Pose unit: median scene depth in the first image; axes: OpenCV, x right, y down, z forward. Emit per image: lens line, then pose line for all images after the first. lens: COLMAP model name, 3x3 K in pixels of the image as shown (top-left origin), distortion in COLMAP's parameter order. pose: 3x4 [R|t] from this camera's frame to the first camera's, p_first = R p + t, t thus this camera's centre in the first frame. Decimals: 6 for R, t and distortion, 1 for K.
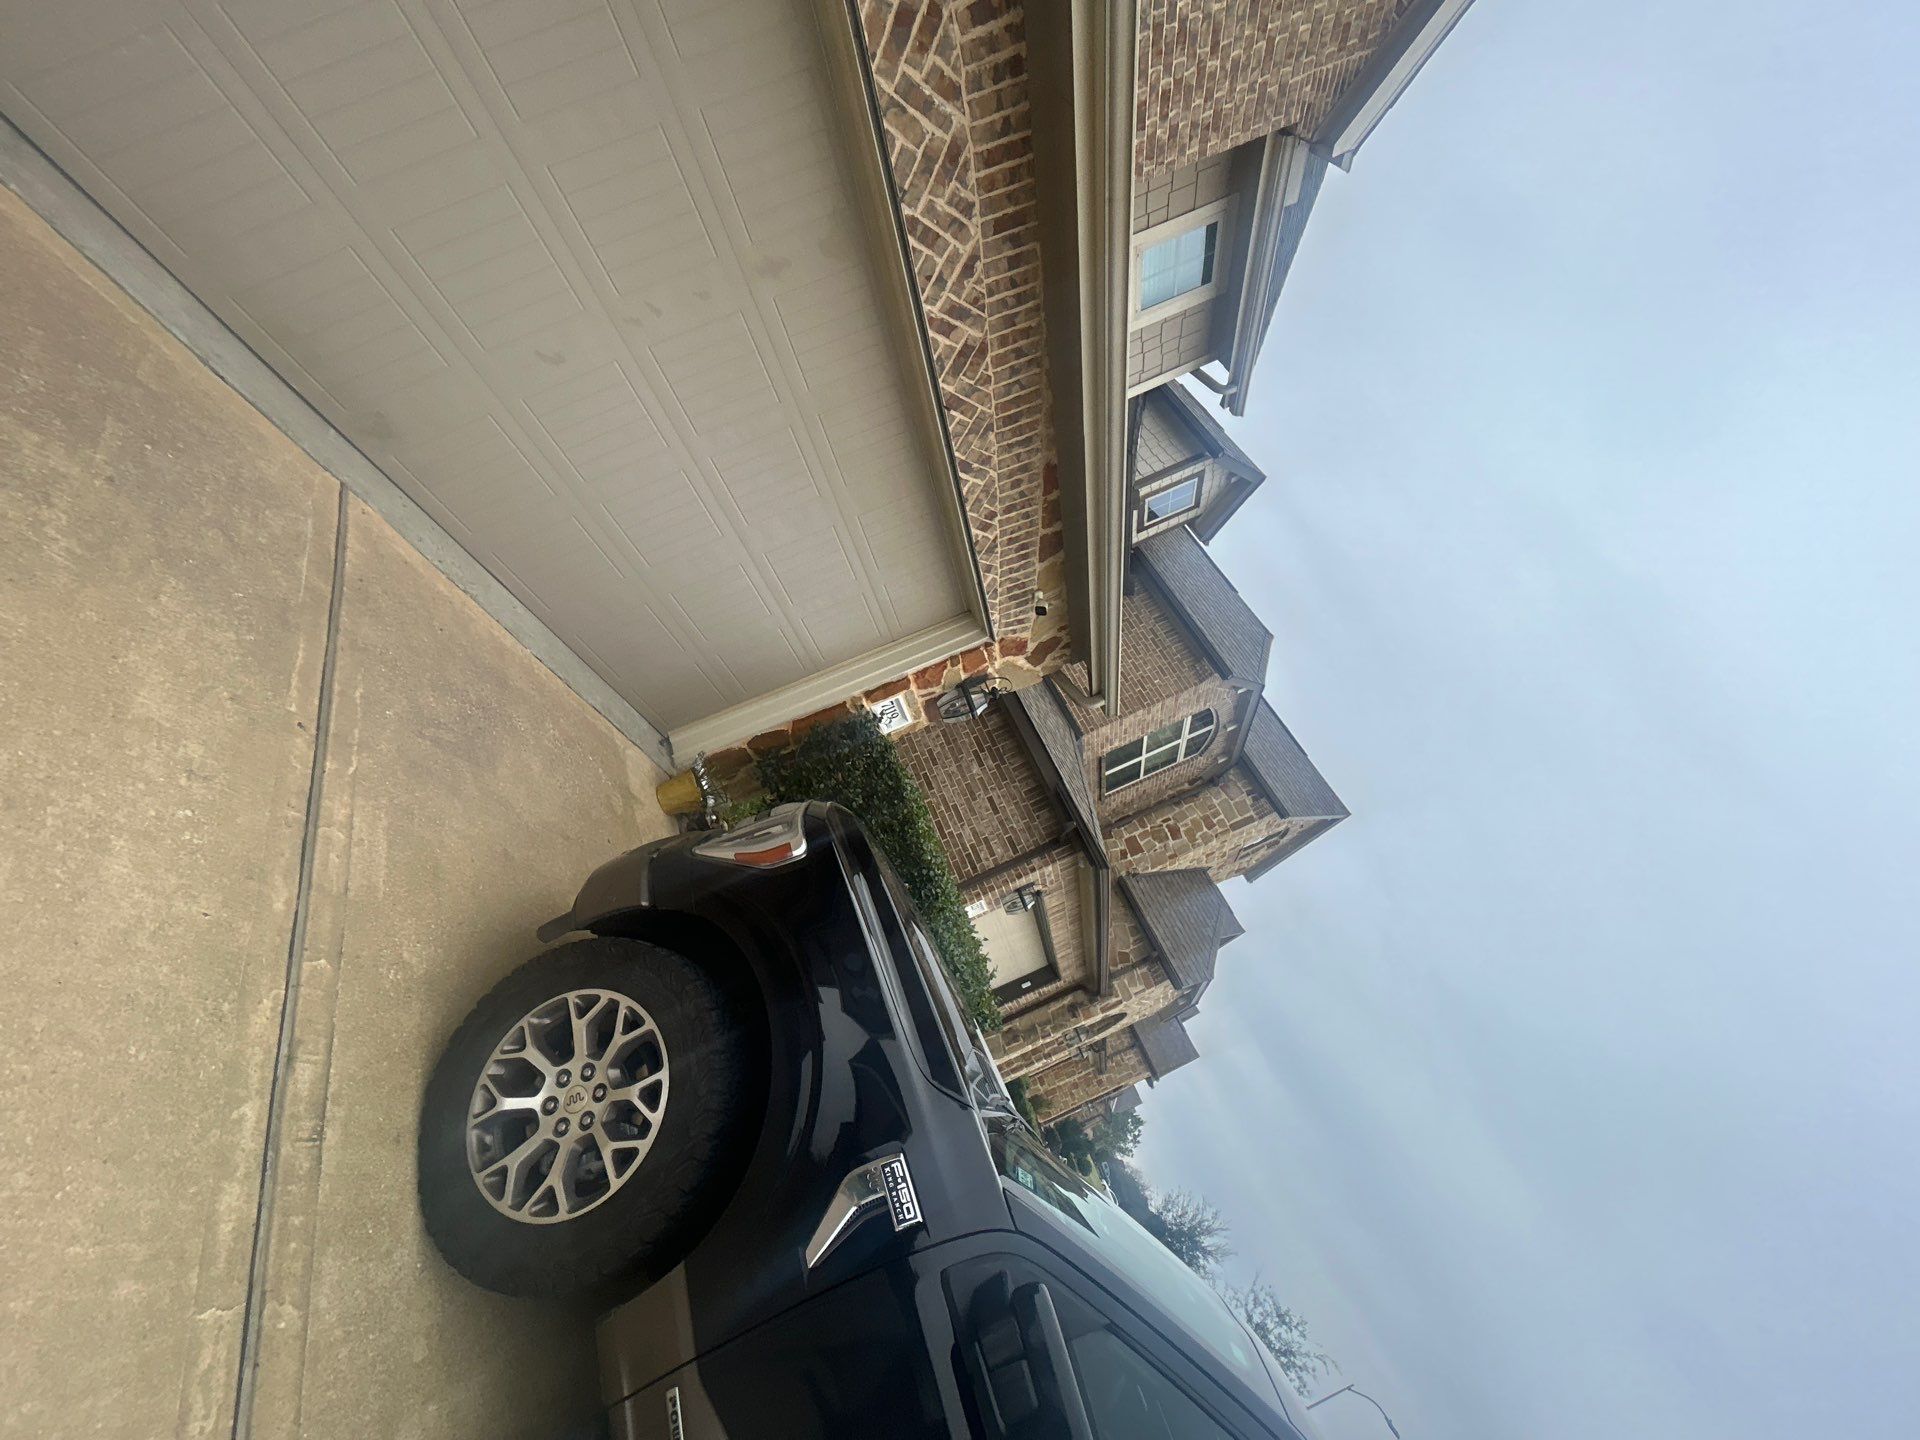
lens RADIAL K [[799.6, 0, 966.6], [0, 799.6, 738.0], [0, 0, 1]] dist [0.005367, -0.001544]
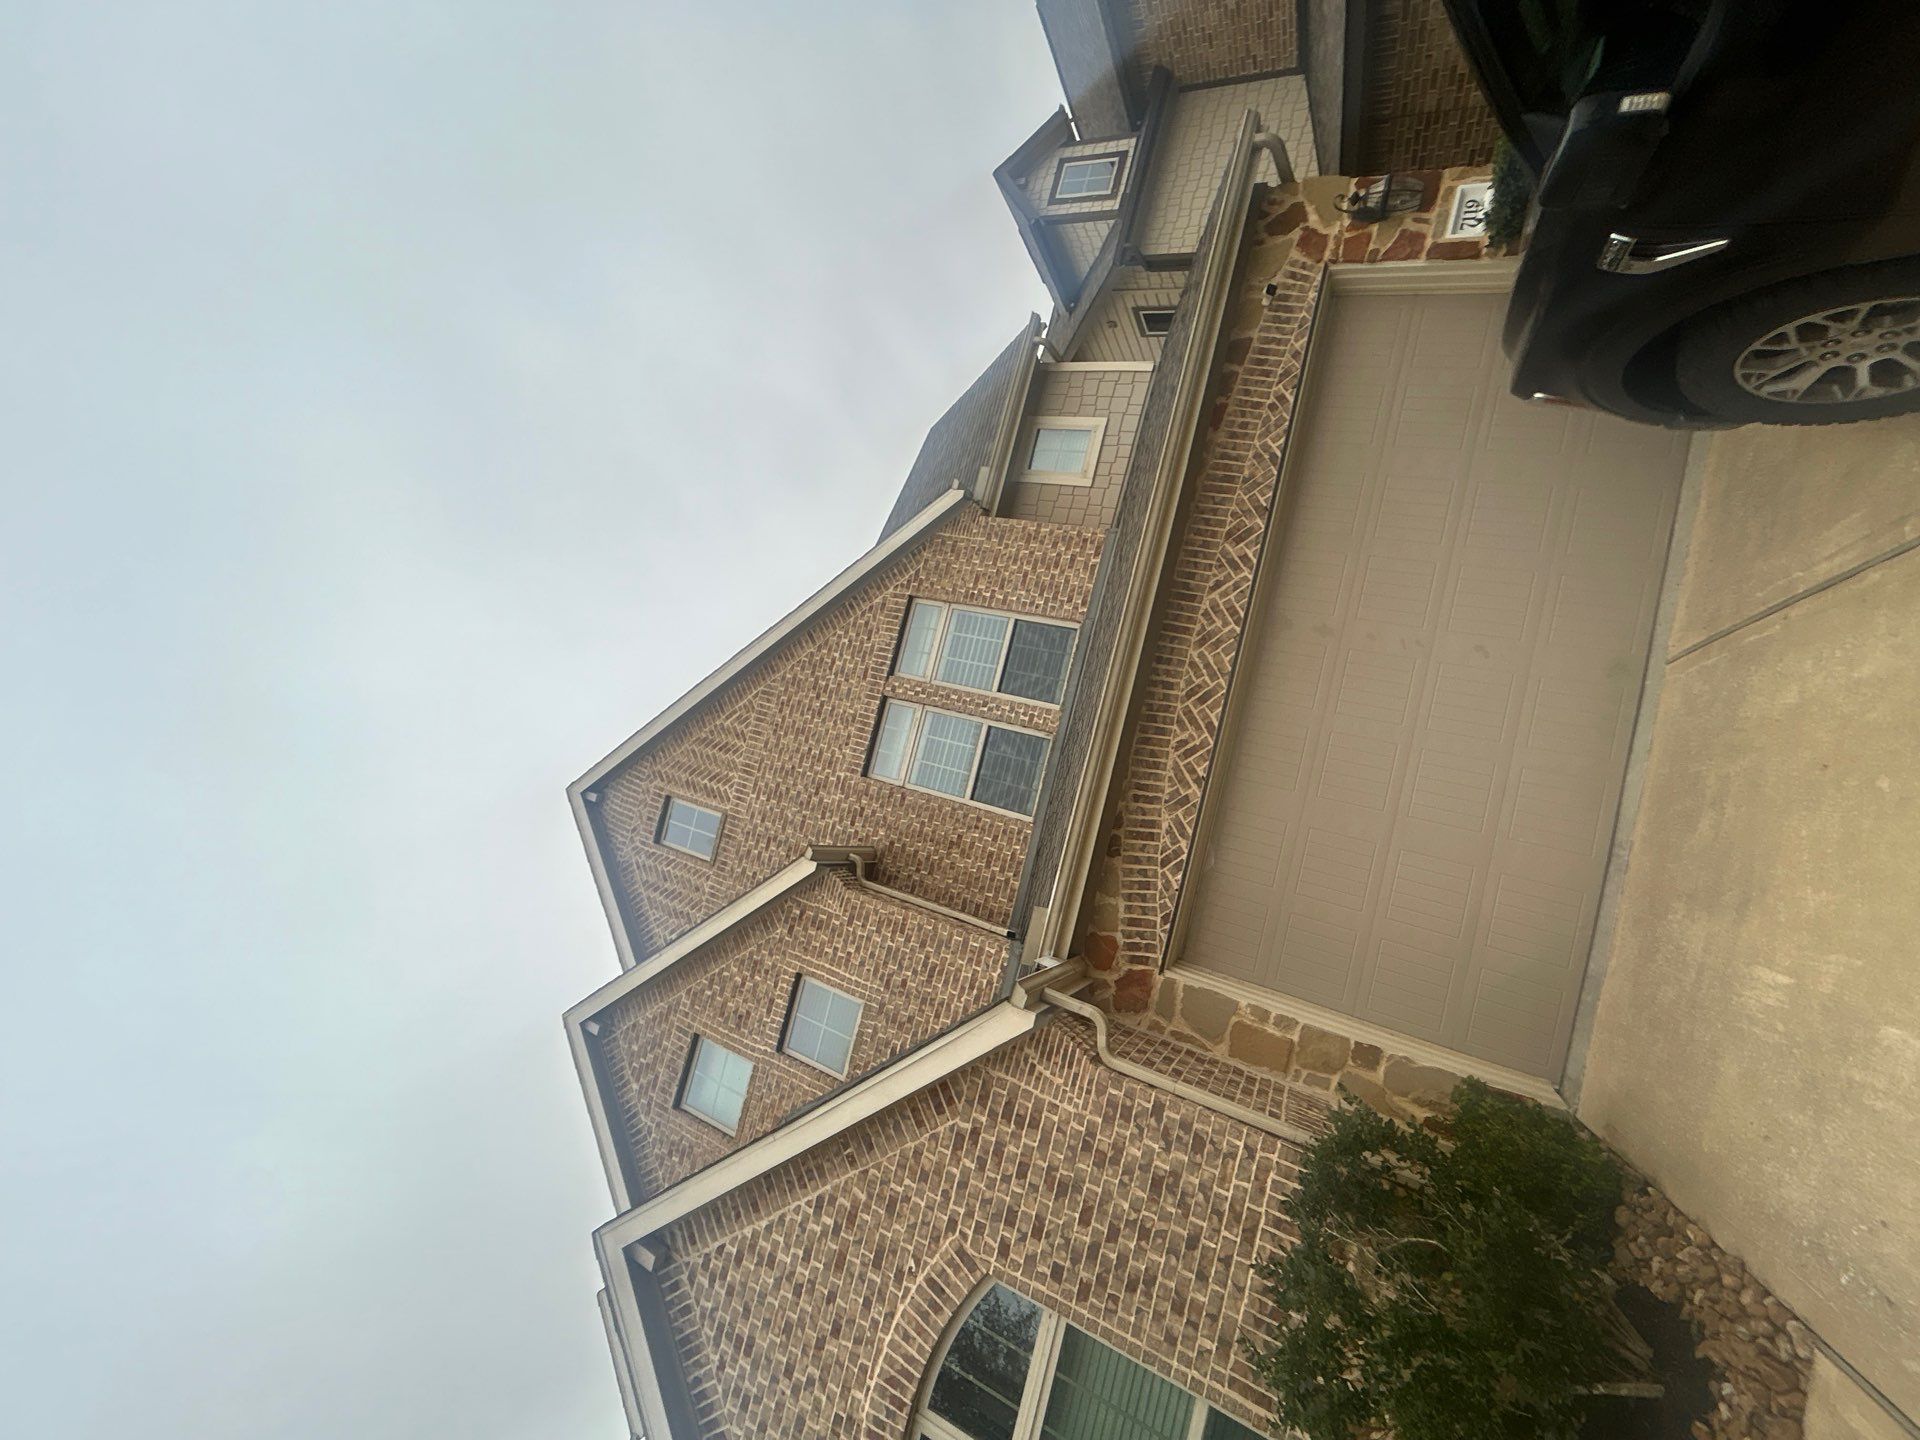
lens RADIAL K [[799.6, 0, 940.2], [0, 799.6, 716.8], [0, 0, 1]] dist [0.005367, -0.001544]
pose [[-0.916216, -0.391460, 0.085480, 0.215136], [0.142792, -0.518326, -0.843178, 0.475838], [0.374377, -0.760328, 0.530796, -0.273470]]
